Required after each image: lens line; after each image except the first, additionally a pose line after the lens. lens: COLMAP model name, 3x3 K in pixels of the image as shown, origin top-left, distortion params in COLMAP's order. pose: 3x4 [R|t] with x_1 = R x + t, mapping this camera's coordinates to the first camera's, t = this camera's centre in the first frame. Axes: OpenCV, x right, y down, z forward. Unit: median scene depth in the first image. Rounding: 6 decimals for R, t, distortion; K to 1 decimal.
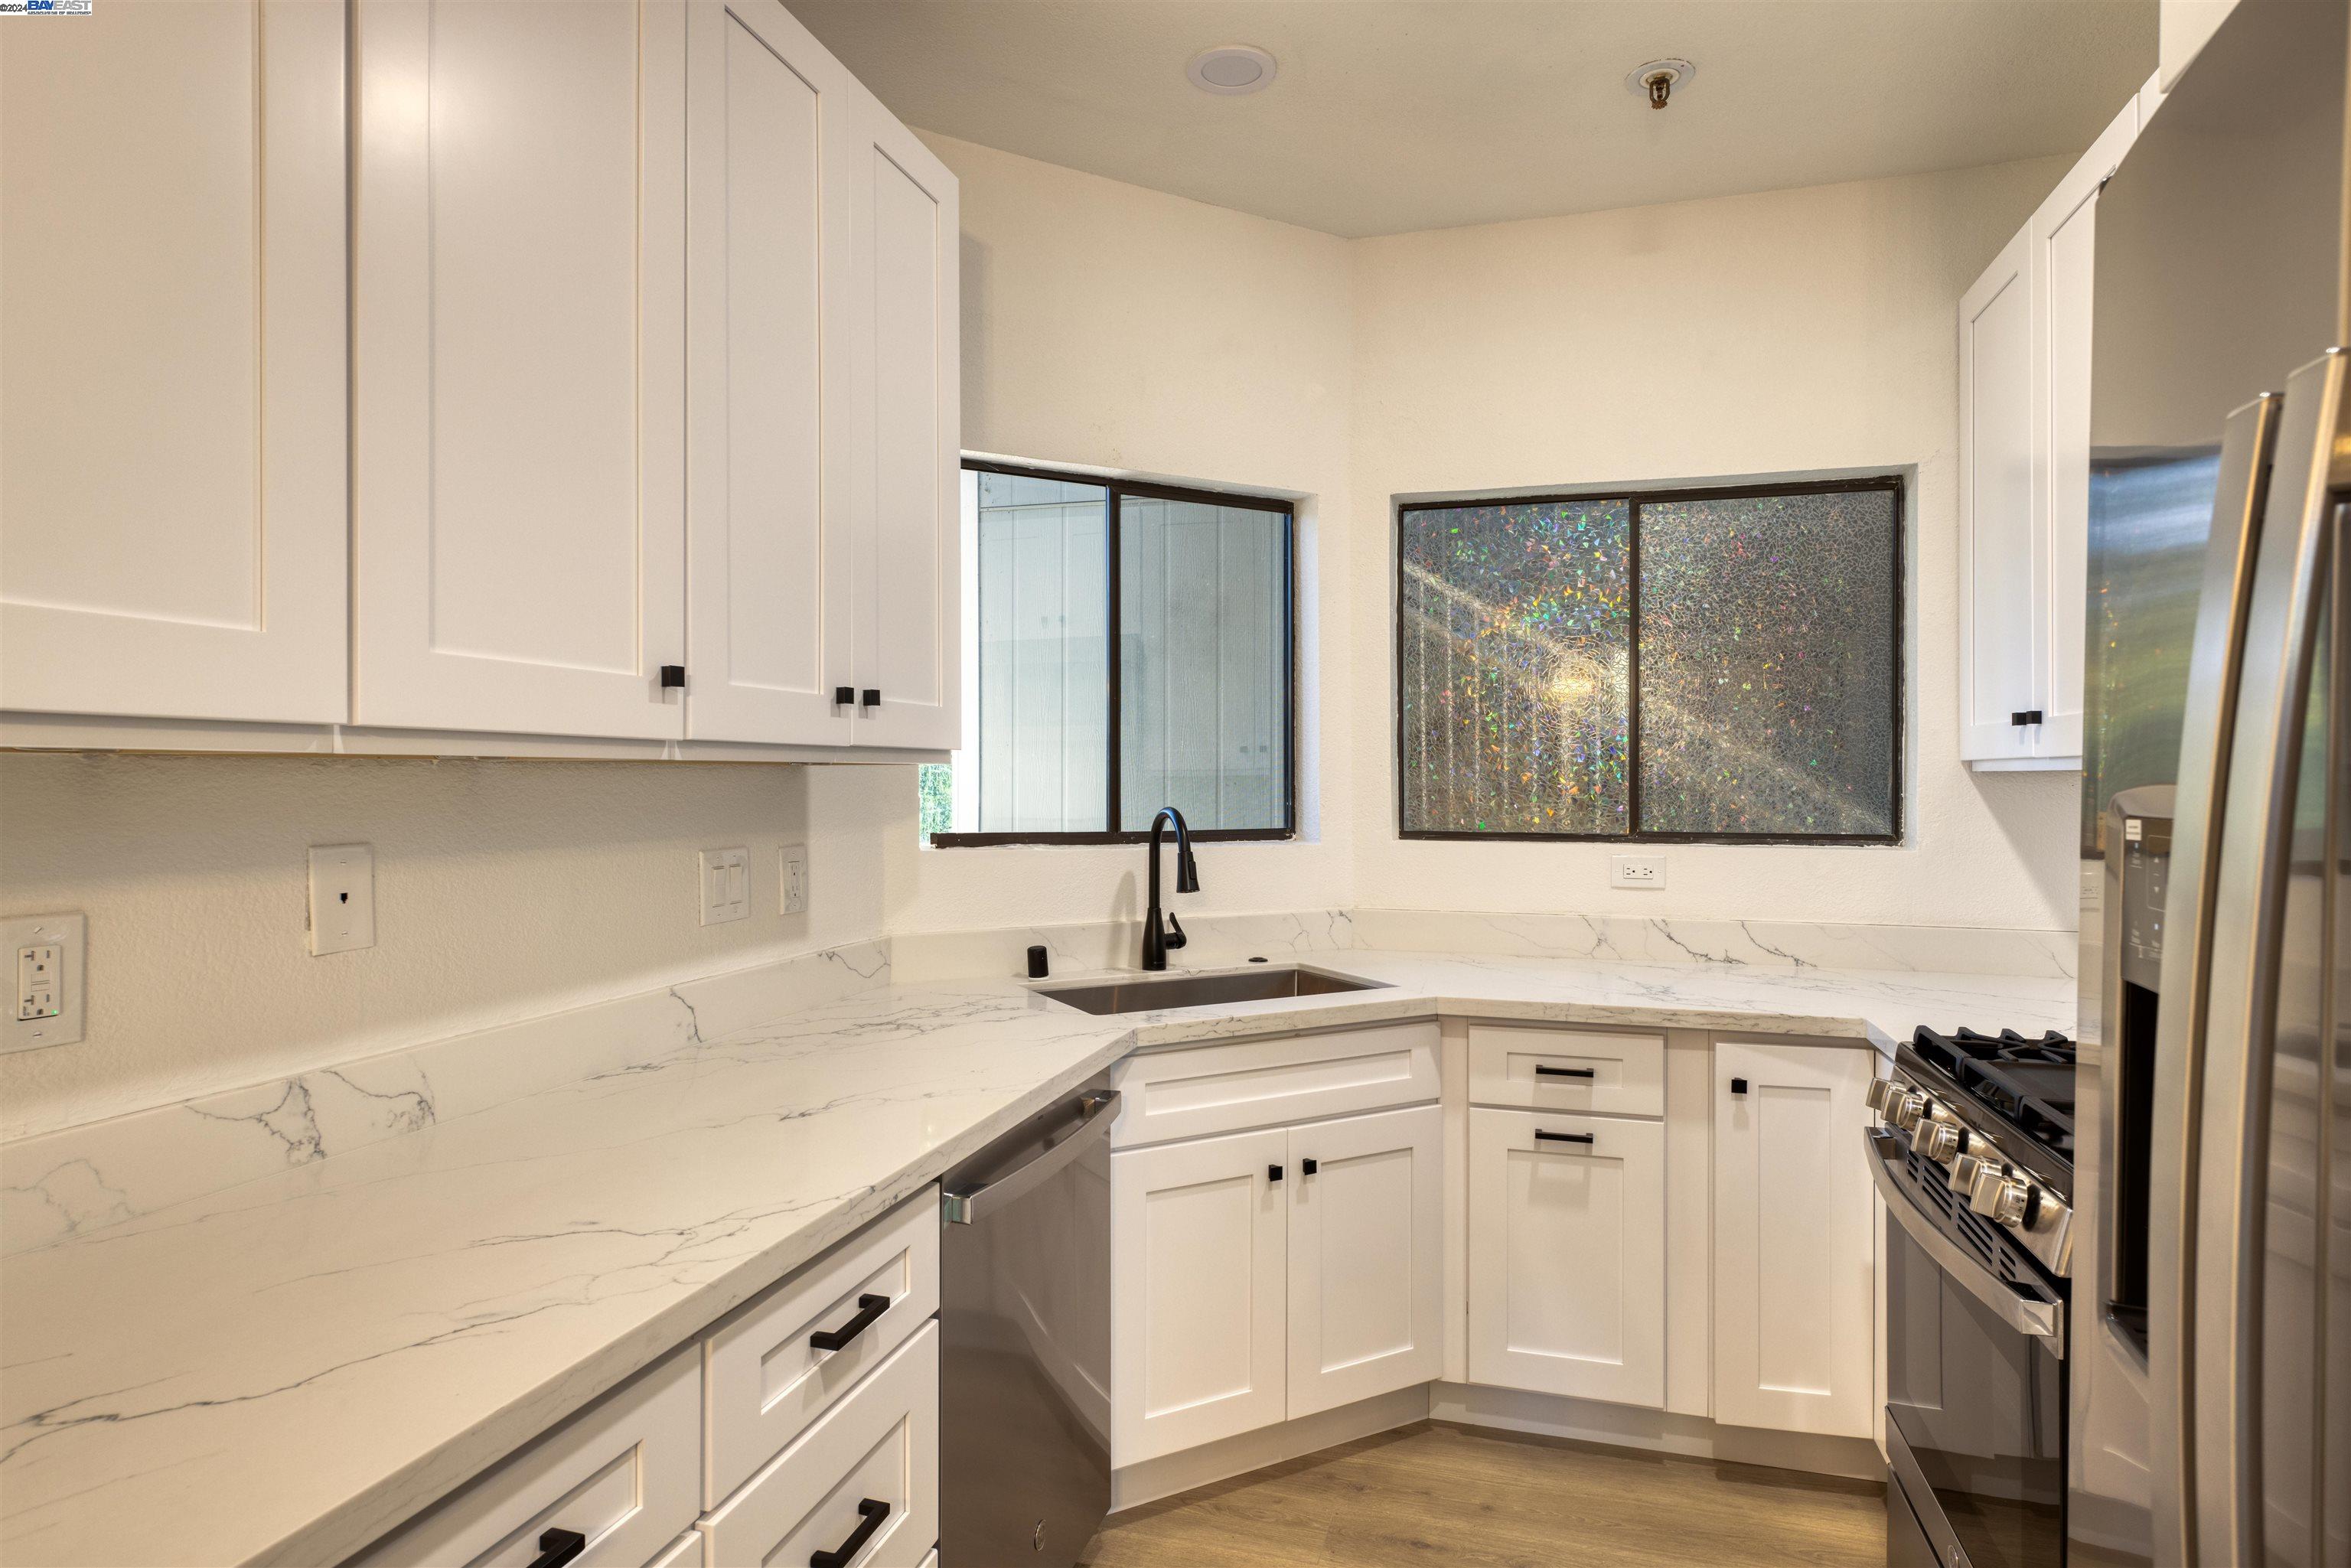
lens RADIAL K [[1275.0, 0, 1168.3], [0, 1275.0, 783.5], [0, 0, 1]] dist [0.008672, -0.002455]
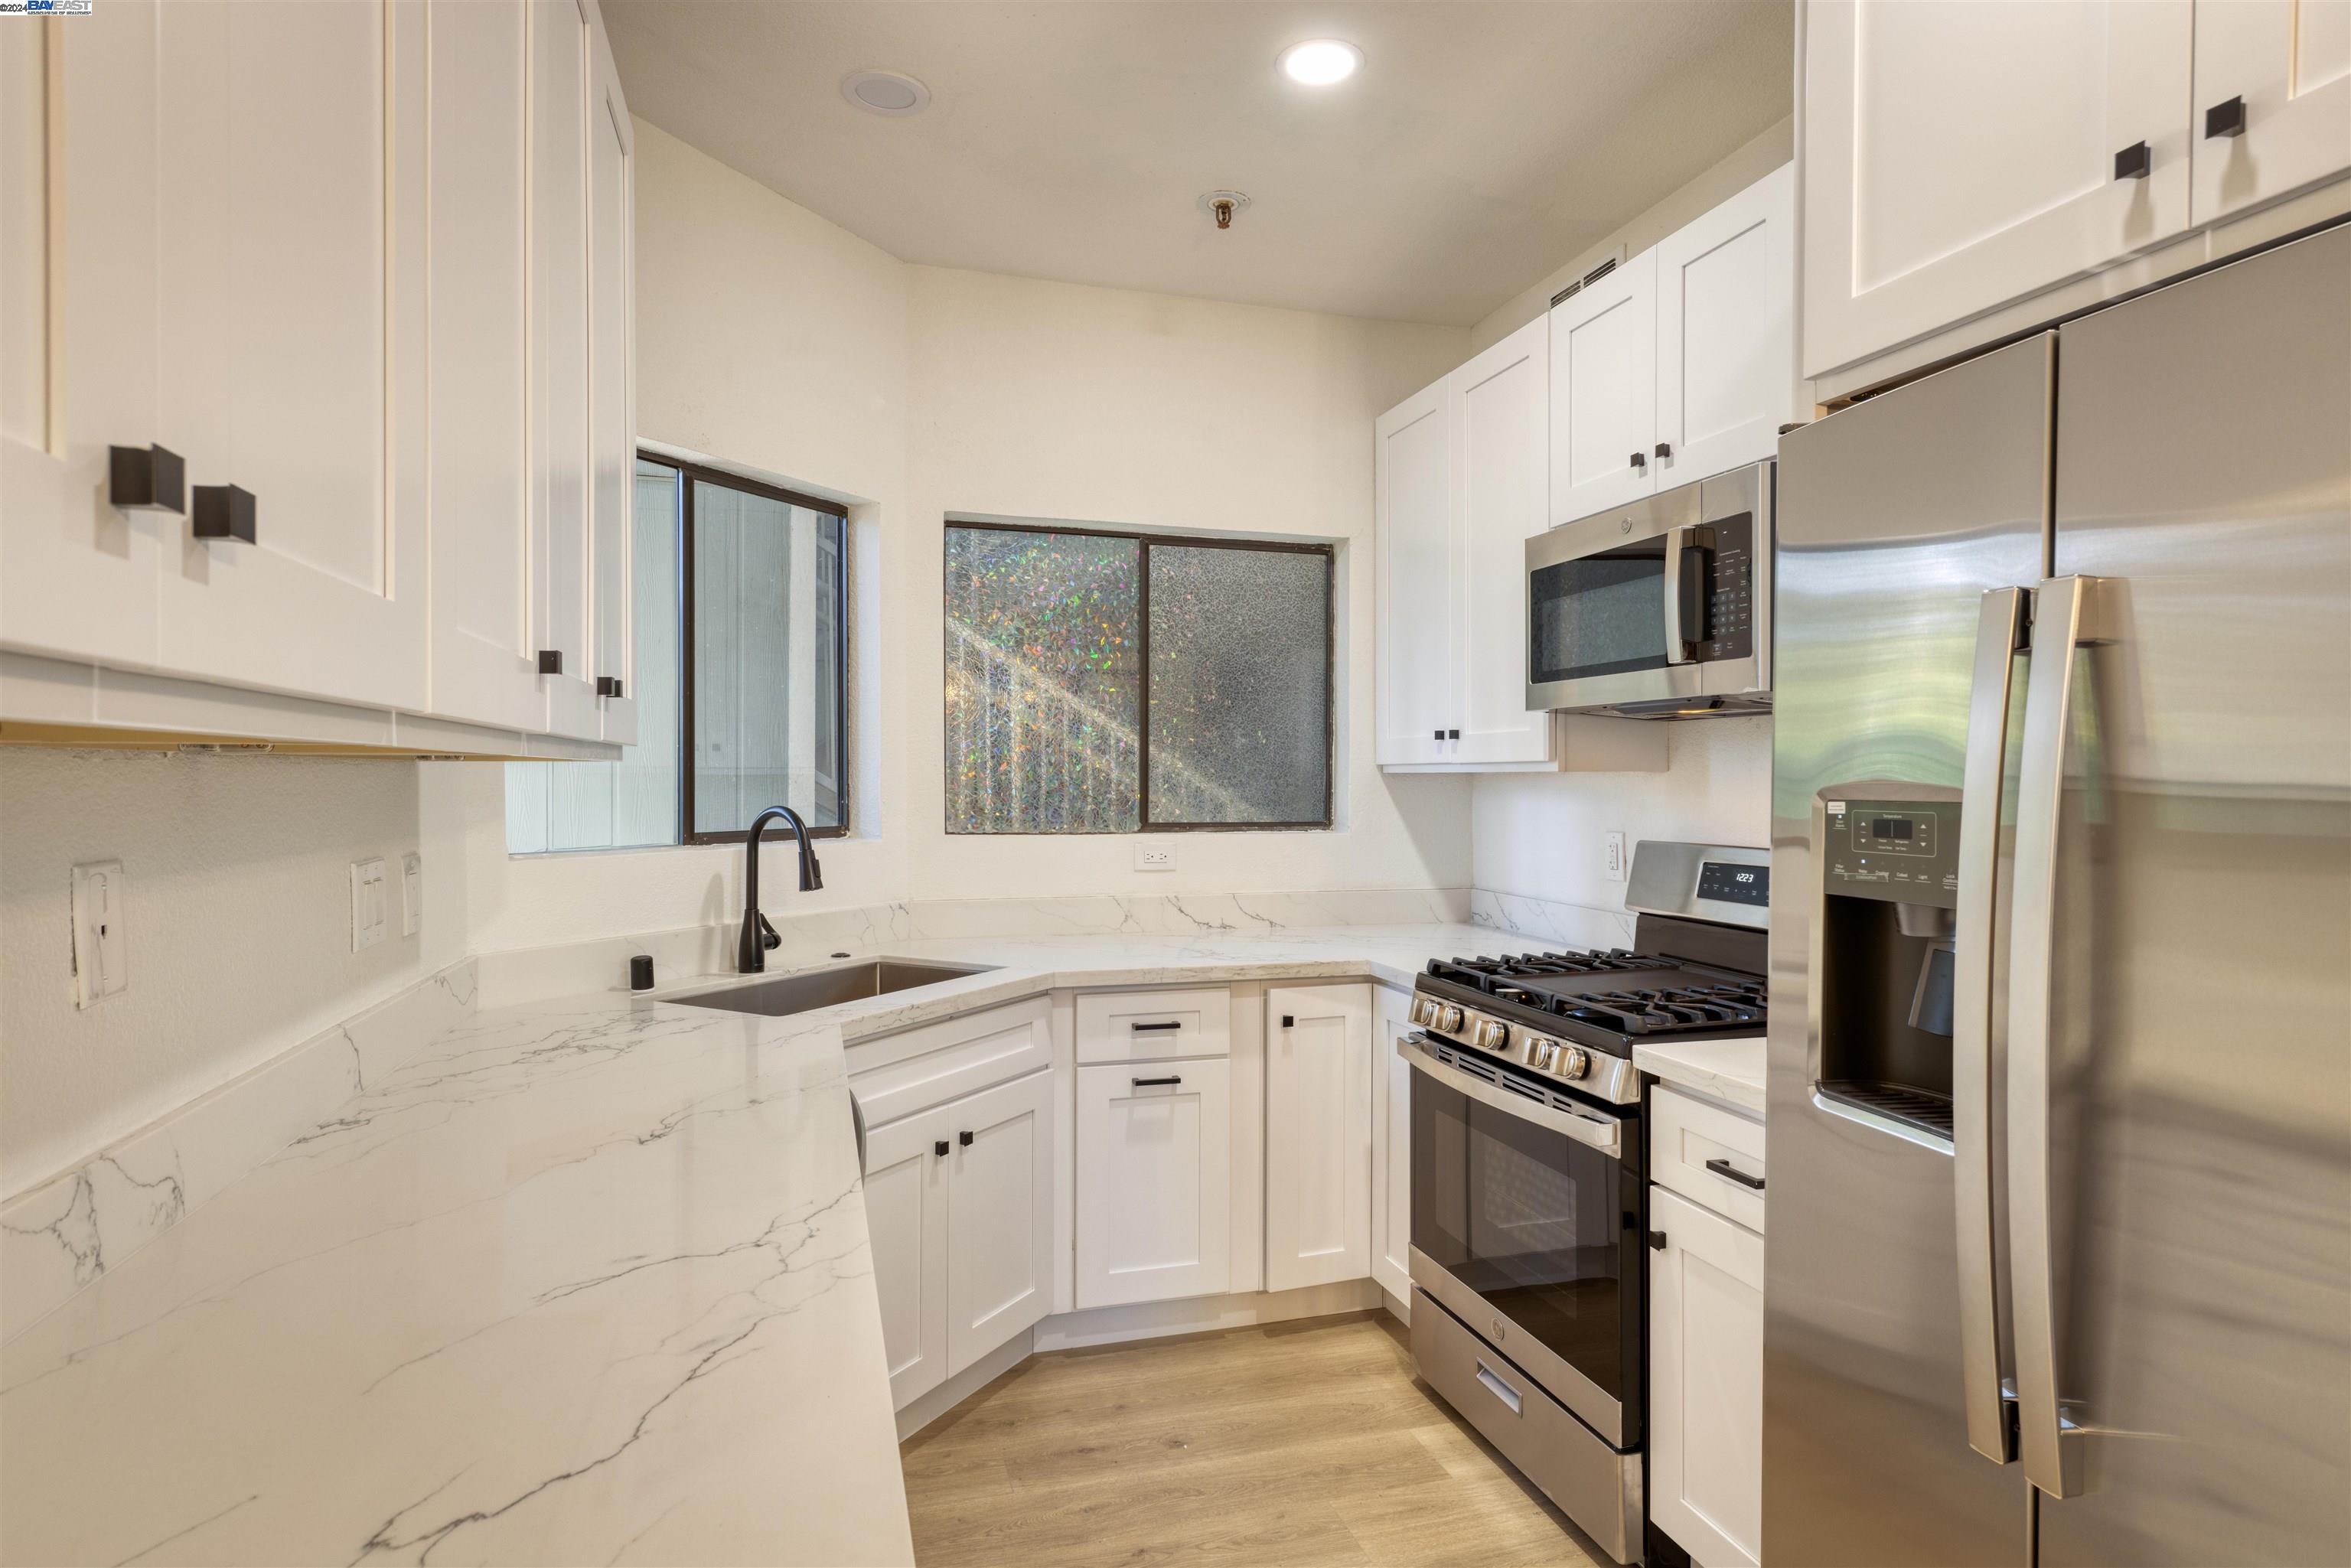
lens RADIAL K [[1275.0, 0, 1154.7], [0, 1275.0, 784.9], [0, 0, 1]] dist [0.008672, -0.002455]
pose [[0.839489, -0.001296, 0.543375, -0.322846], [0.000302, 0.999998, 0.001917, 0.000581], [-0.543376, -0.001445, 0.839488, 0.011339]]
